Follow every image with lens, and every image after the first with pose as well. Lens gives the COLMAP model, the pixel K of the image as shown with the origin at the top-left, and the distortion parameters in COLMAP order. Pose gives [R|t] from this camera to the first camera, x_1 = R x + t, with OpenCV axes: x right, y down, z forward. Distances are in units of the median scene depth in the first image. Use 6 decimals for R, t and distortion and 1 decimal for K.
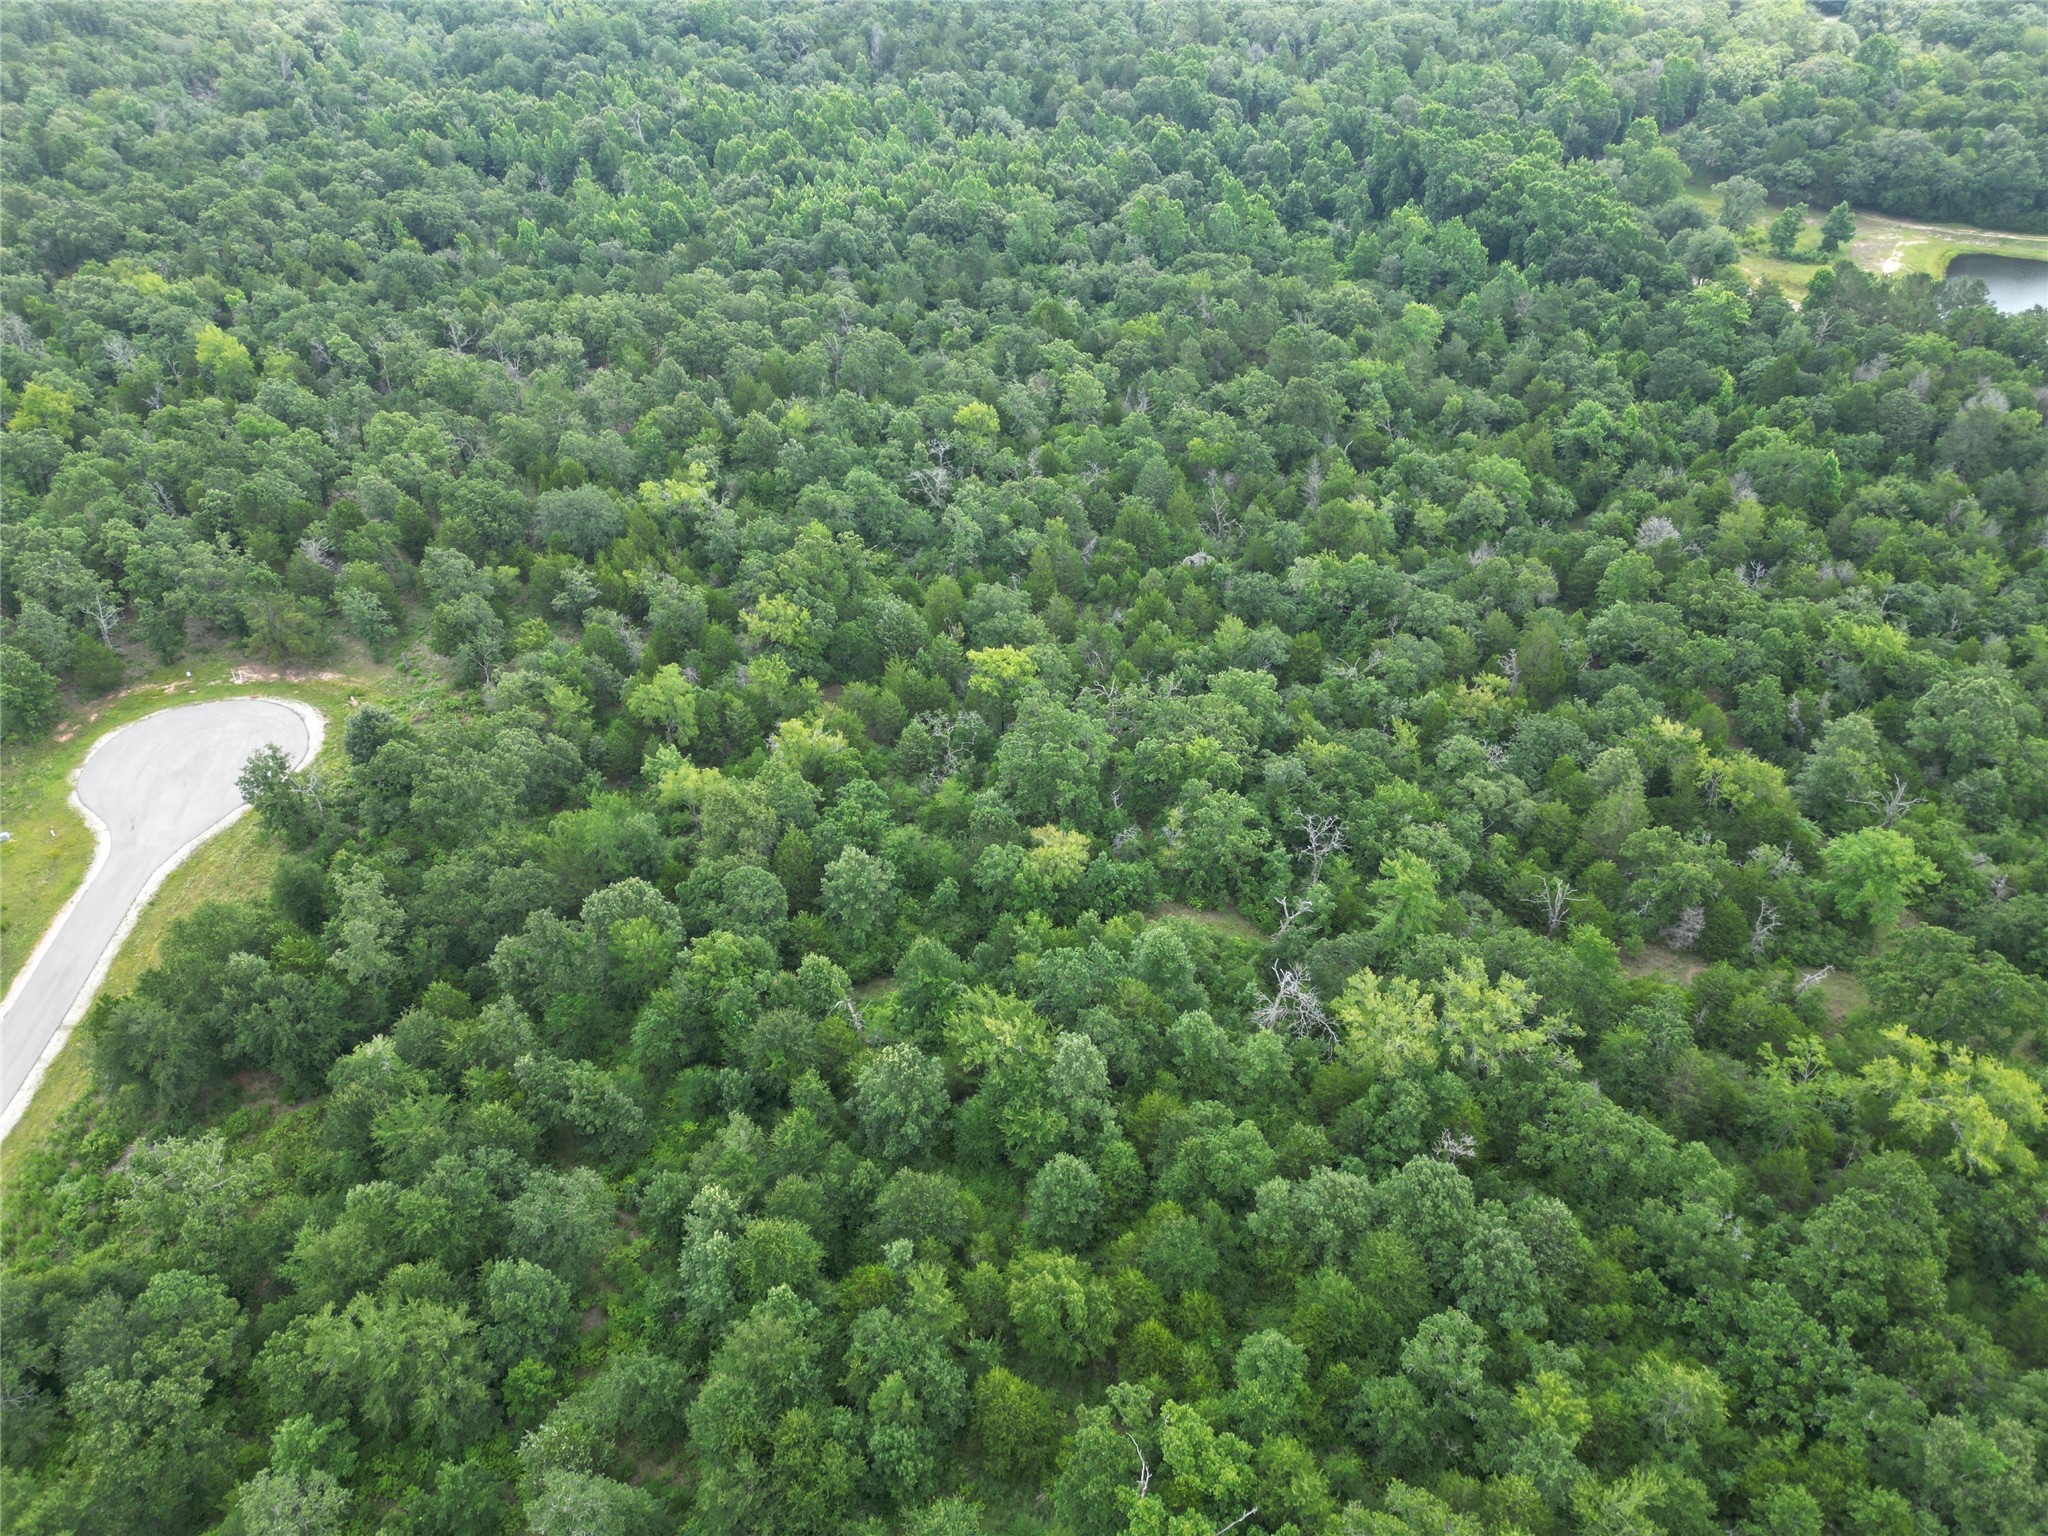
lens RADIAL K [[1428.9, 0, 1023.7], [0, 1428.9, 761.9], [0, 0, 1]] dist [0.070431, -0.067970]
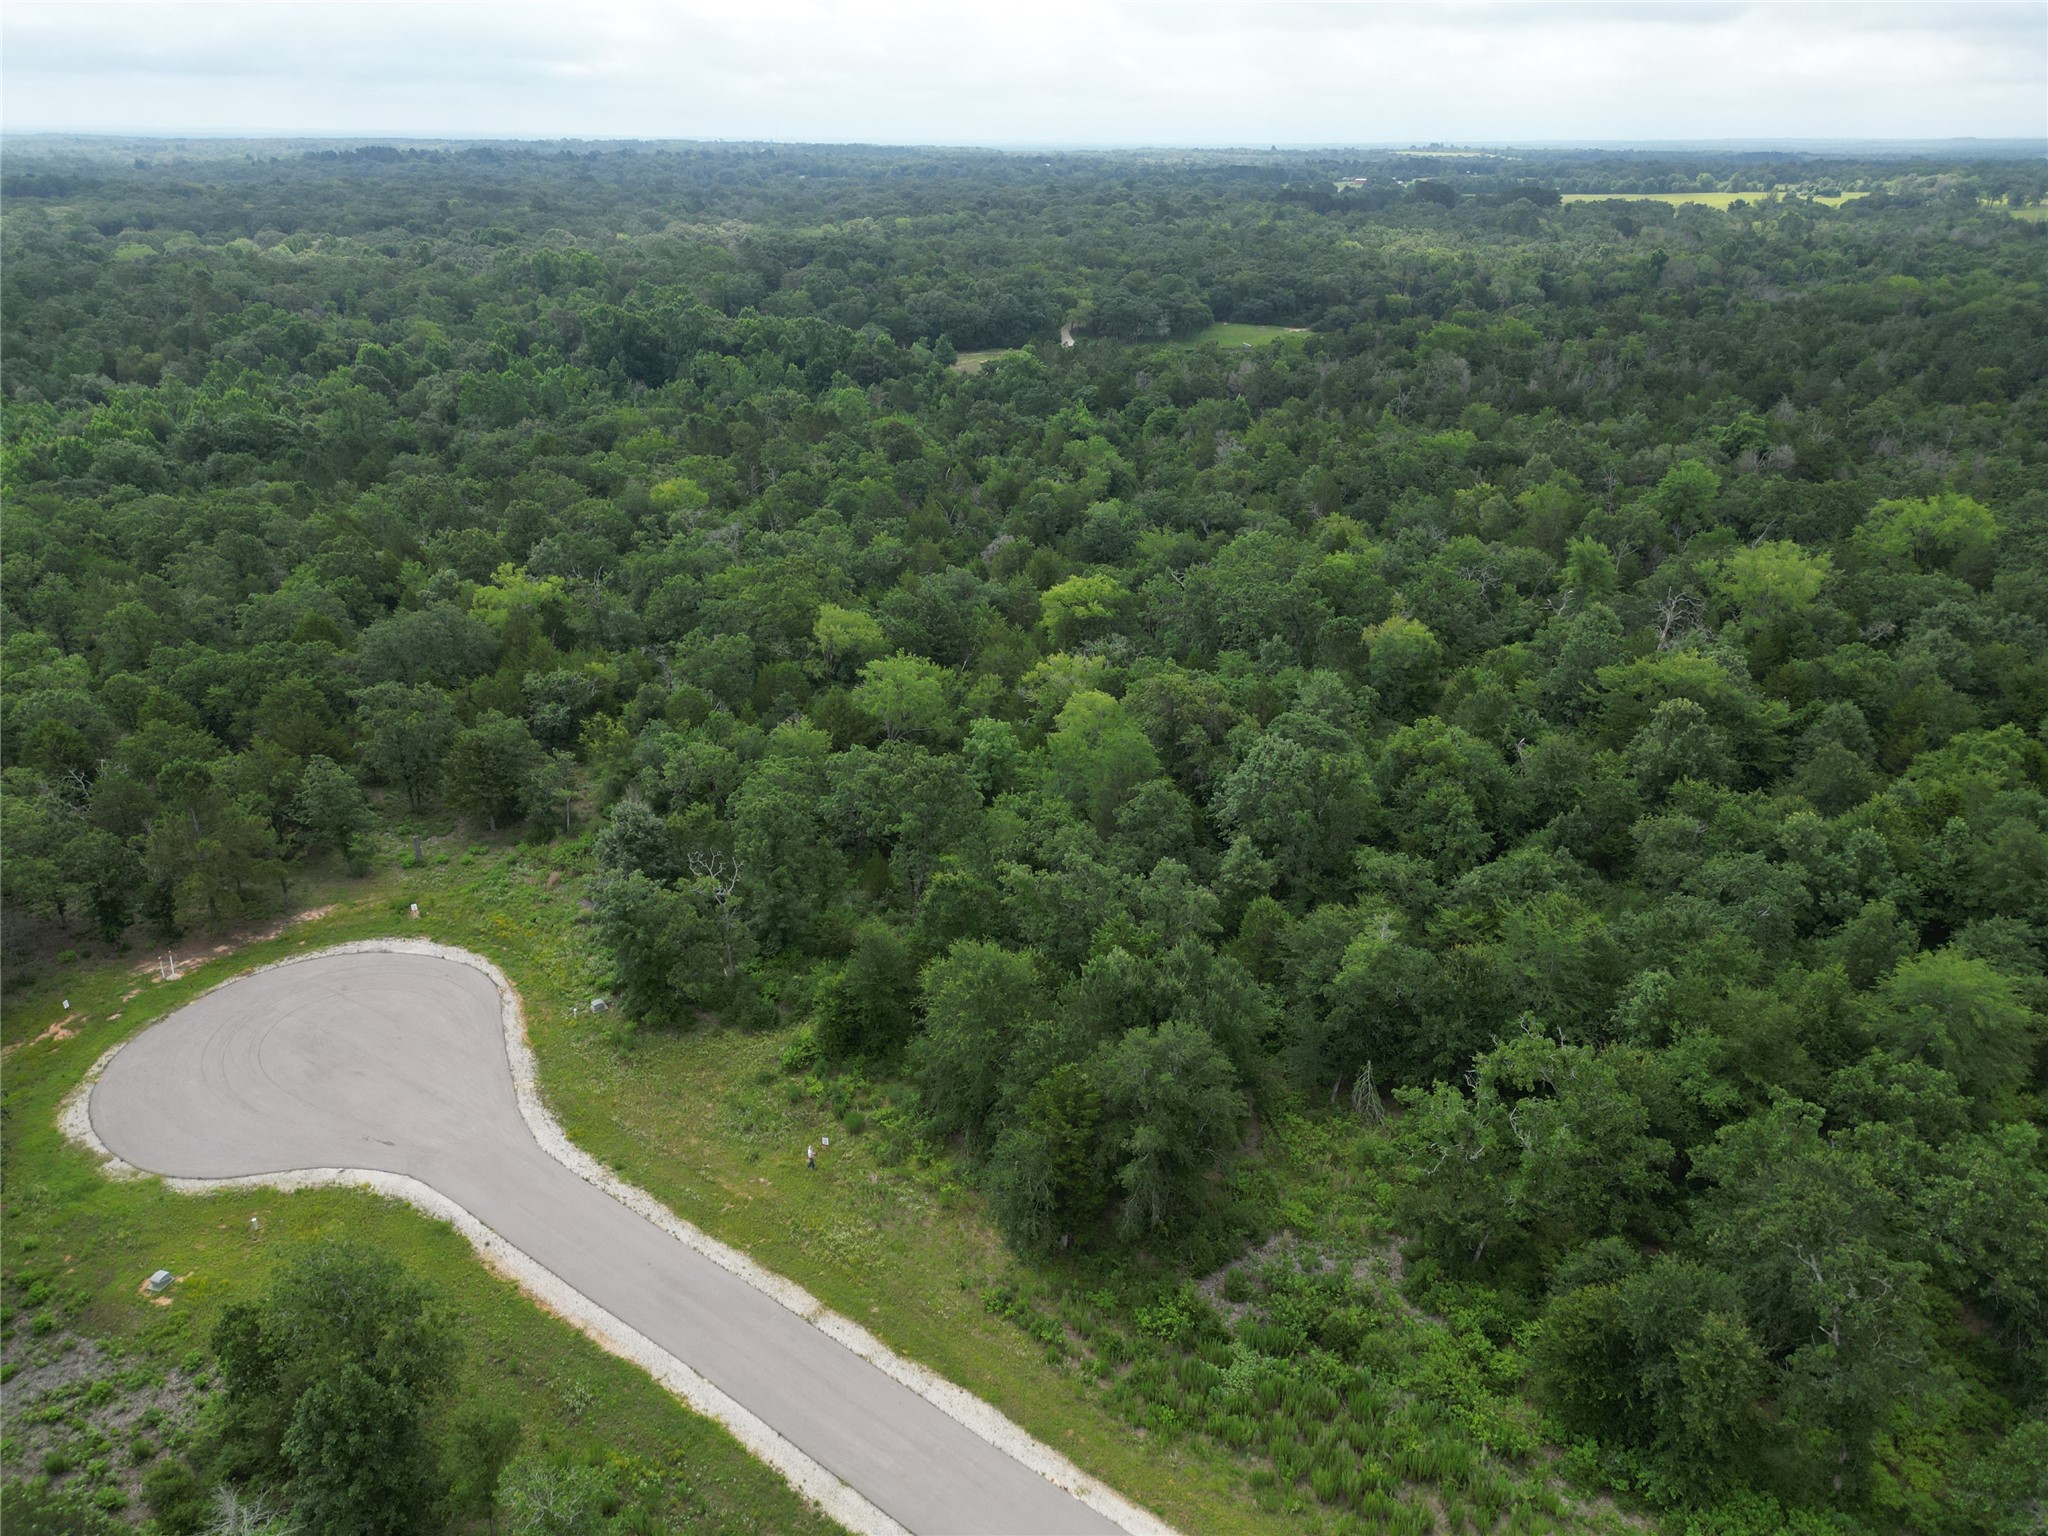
lens RADIAL K [[1428.9, 0, 1023.7], [0, 1428.9, 761.9], [0, 0, 1]] dist [0.070431, -0.067970]
pose [[0.642319, -0.310046, 0.700926, -0.752345], [0.472224, 0.880414, -0.043299, 0.052623], [-0.603681, 0.358806, 0.711918, 0.418914]]
